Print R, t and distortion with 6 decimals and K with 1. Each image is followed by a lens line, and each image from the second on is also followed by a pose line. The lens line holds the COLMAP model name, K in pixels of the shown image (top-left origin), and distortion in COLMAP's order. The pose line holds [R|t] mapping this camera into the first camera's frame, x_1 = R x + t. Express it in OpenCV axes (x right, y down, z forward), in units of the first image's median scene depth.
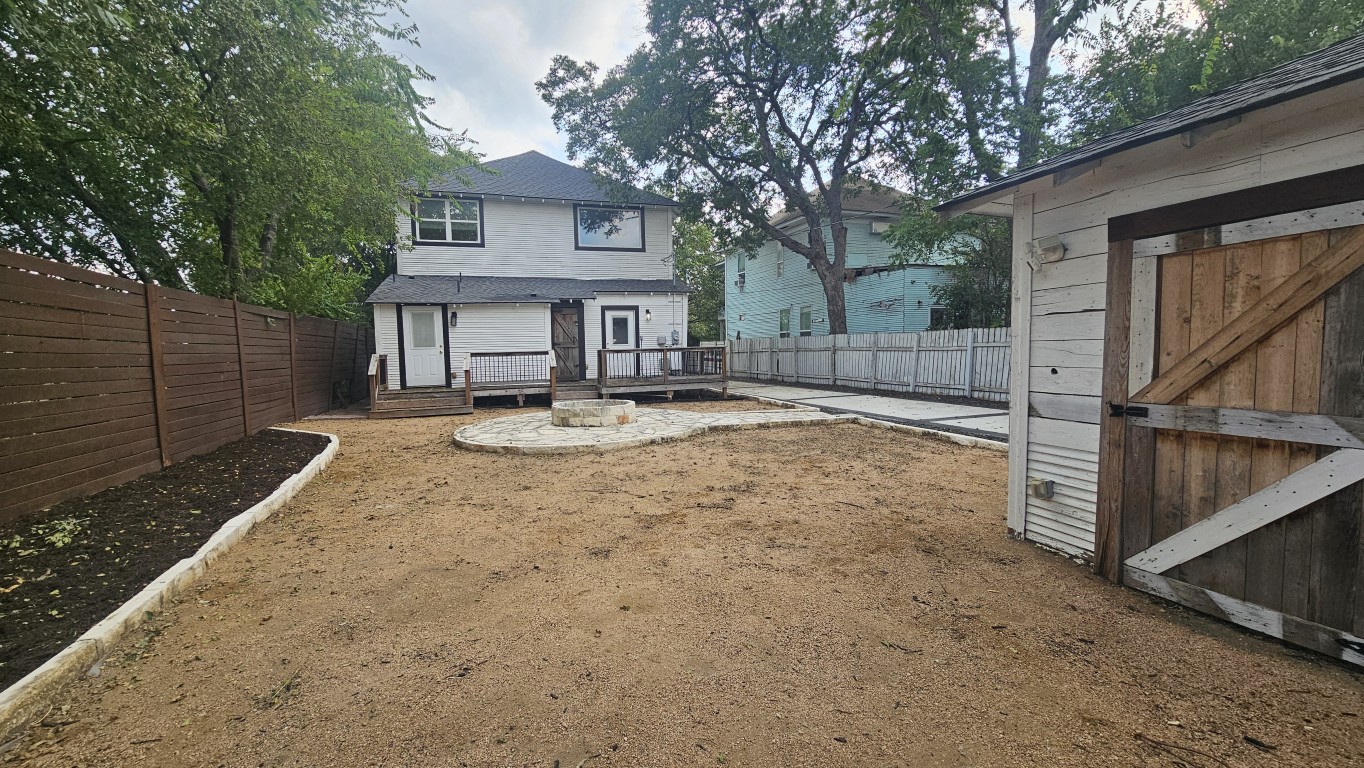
lens RADIAL K [[559.6, 0, 680.3], [0, 559.6, 384.5], [0, 0, 1]] dist [0.000968, -0.000072]
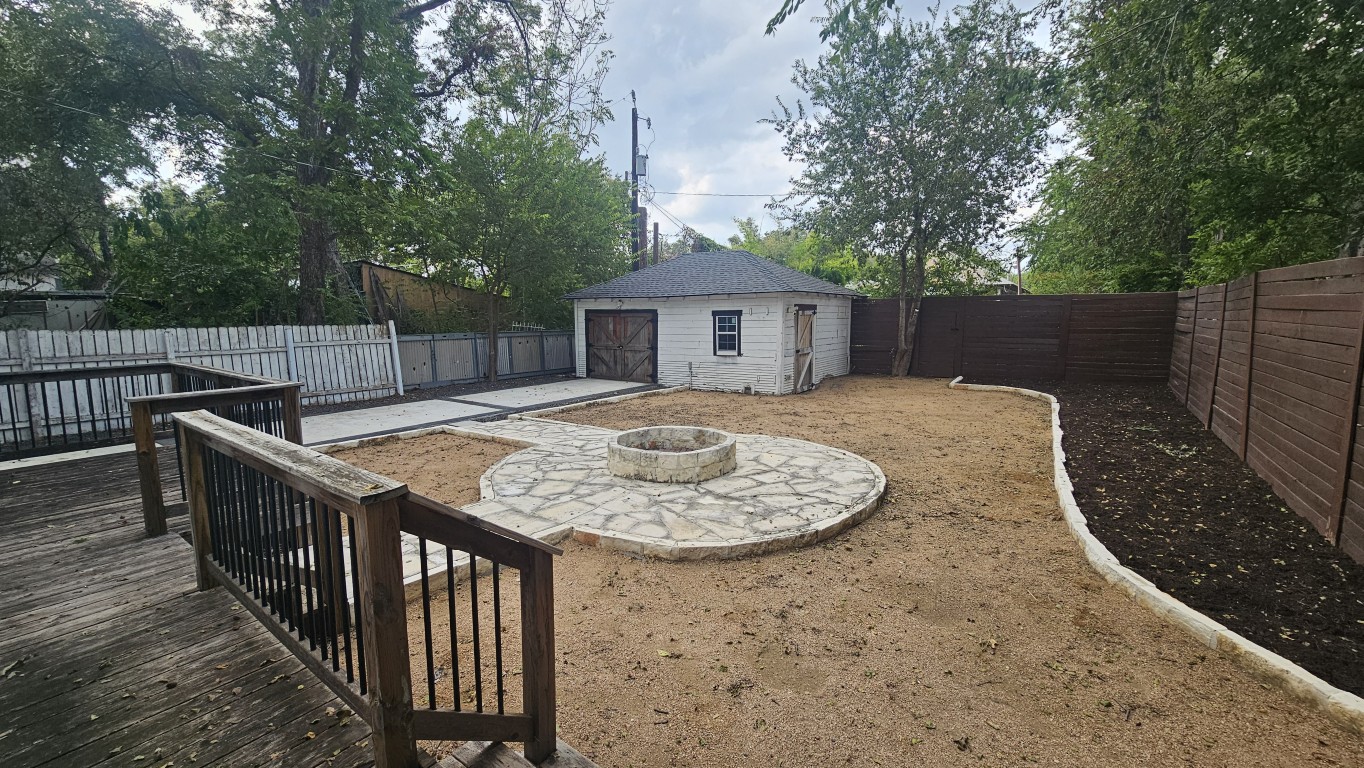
lens RADIAL K [[559.6, 0, 680.1], [0, 559.6, 383.0], [0, 0, 1]] dist [0.000968, -0.000072]
pose [[-0.584184, -0.072827, 0.808347, -0.744328], [0.071374, 0.987498, 0.140548, -0.132097], [-0.808477, 0.139801, -0.571683, 1.475291]]
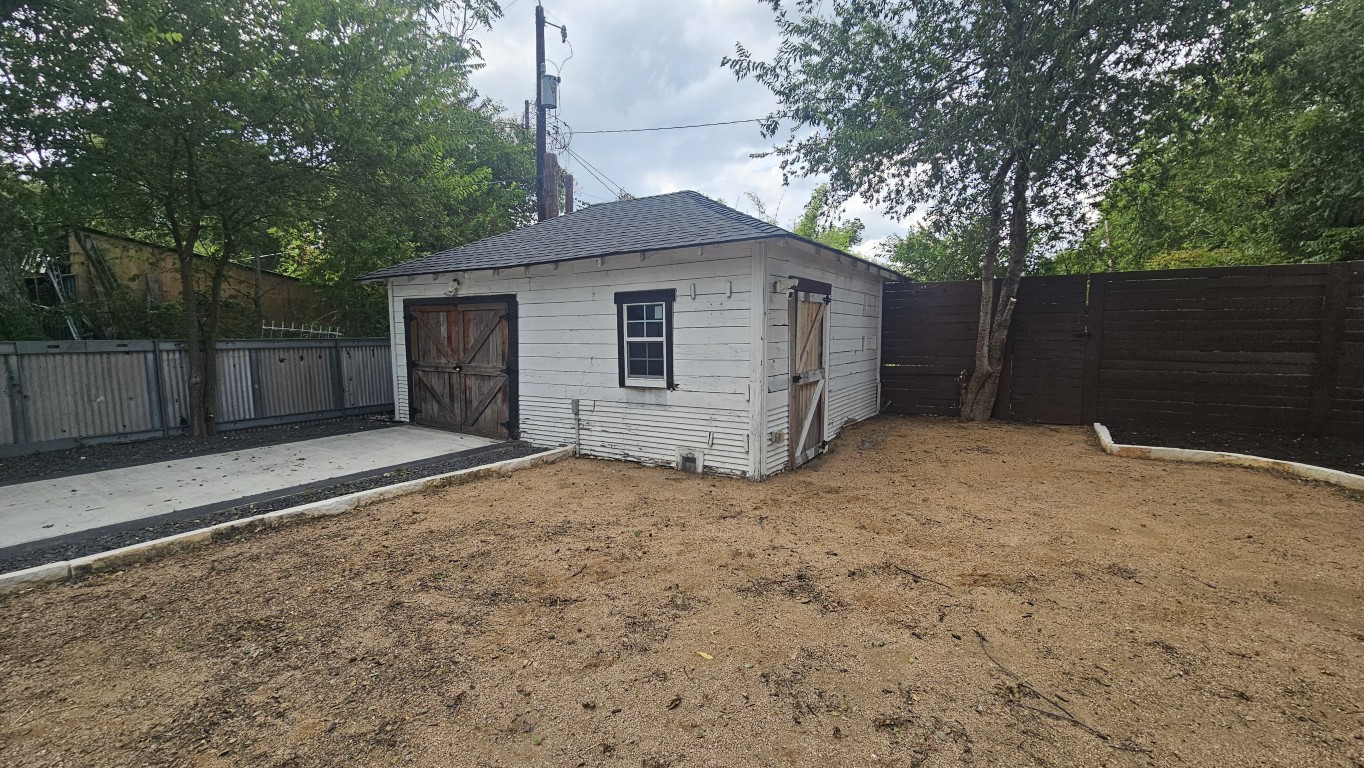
lens RADIAL K [[559.6, 0, 676.2], [0, 559.6, 387.7], [0, 0, 1]] dist [0.000968, -0.000072]
pose [[-0.604489, -0.054983, 0.794714, -0.176286], [0.070014, 0.990088, 0.121756, -0.067269], [-0.793531, 0.129241, -0.594647, 0.887705]]
